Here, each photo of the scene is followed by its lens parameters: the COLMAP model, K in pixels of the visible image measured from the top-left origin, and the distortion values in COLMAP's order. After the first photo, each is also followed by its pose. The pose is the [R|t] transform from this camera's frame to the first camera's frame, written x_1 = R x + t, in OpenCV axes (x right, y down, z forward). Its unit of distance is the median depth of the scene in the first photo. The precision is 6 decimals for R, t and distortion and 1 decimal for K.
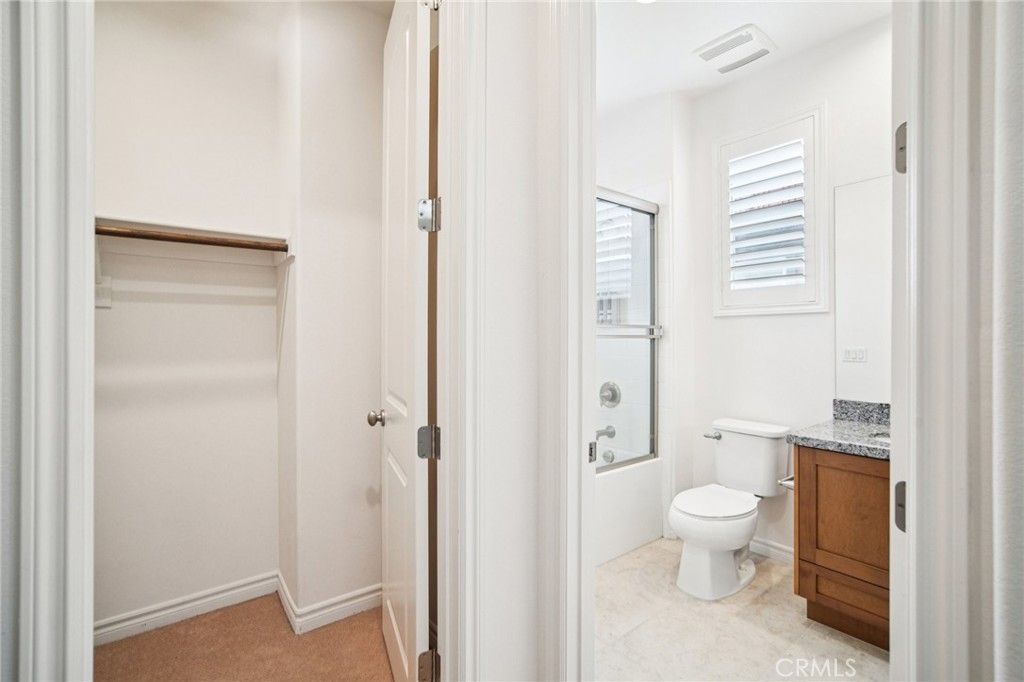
lens RADIAL K [[464.0, 0, 516.6], [0, 464.0, 341.5], [0, 0, 1]] dist [-0.002975, 0.000260]
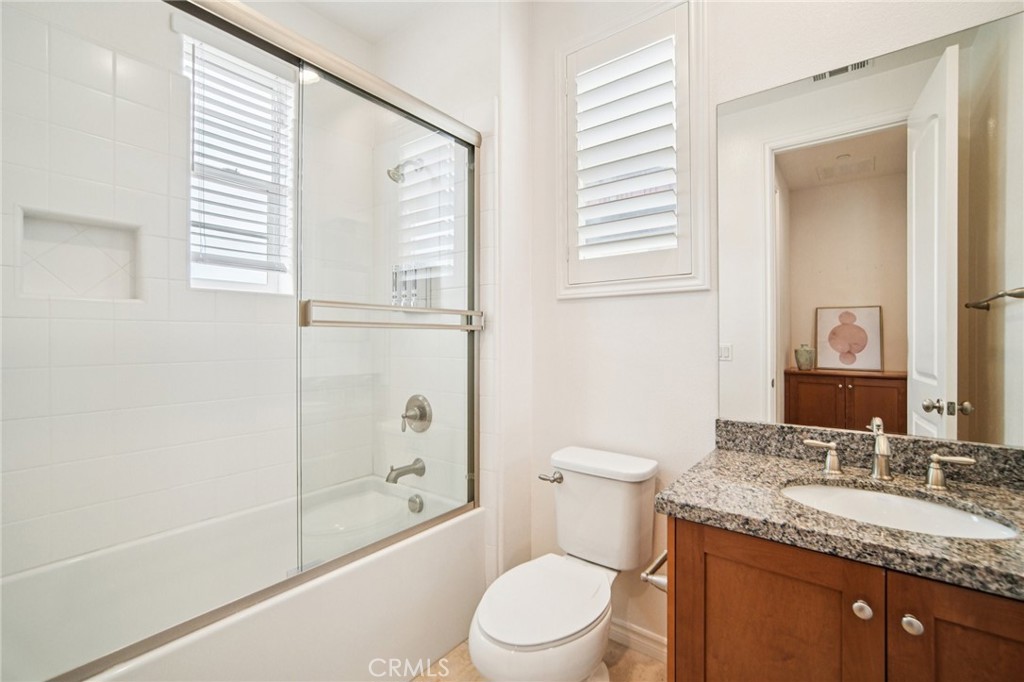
lens RADIAL K [[449.3, 0, 509.1], [0, 449.3, 343.6], [0, 0, 1]] dist [-0.009380, 0.000206]
pose [[0.973922, -0.001415, 0.226881, 0.210425], [0.000769, 0.999995, 0.002934, 0.011213], [-0.226884, -0.002683, 0.973918, 0.375314]]
